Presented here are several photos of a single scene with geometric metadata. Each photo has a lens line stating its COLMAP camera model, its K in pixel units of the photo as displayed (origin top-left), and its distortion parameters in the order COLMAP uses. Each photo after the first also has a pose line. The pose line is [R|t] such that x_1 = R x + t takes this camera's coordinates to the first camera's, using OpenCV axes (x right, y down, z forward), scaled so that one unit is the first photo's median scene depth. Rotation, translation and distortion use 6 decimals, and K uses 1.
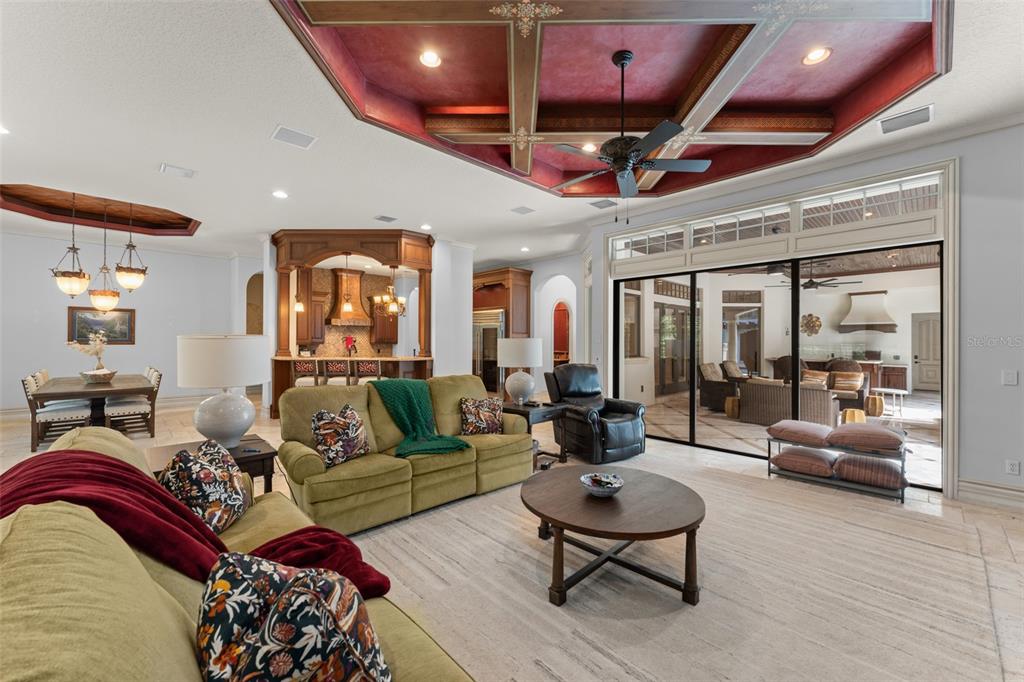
lens RADIAL K [[410.0, 0, 507.9], [0, 410.0, 339.6], [0, 0, 1]] dist [0.000676, -0.000040]
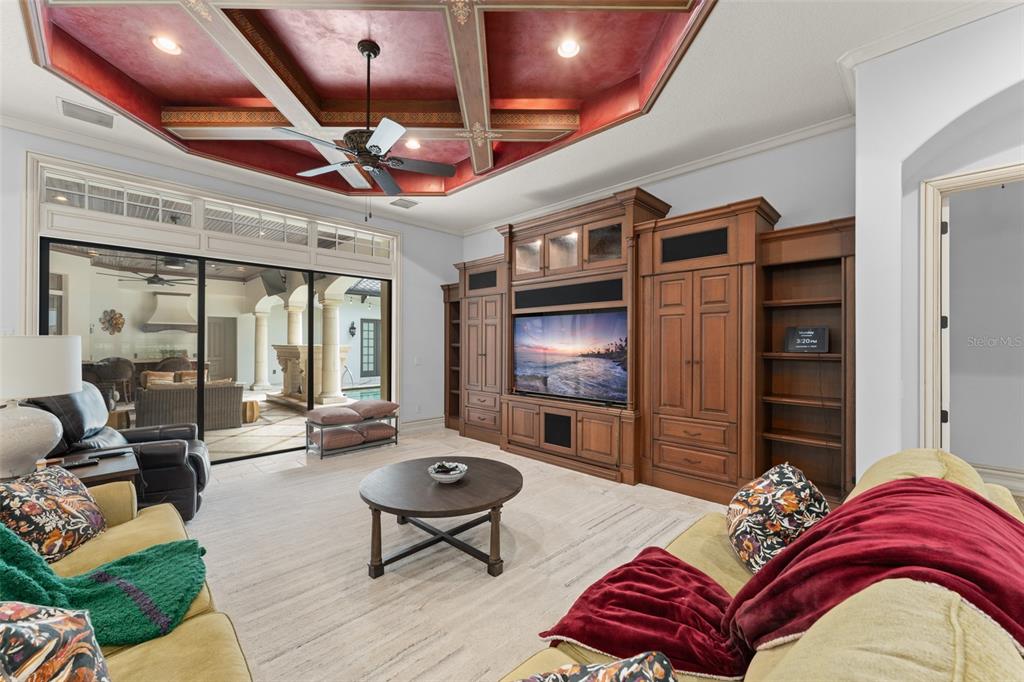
lens RADIAL K [[410.0, 0, 508.6], [0, 410.0, 341.1], [0, 0, 1]] dist [0.000676, -0.000040]
pose [[-0.035812, 0.000489, 0.999358, -0.387882], [-0.006413, 0.999979, -0.000719, 0.000927], [-0.999338, -0.006435, -0.035809, 0.389422]]
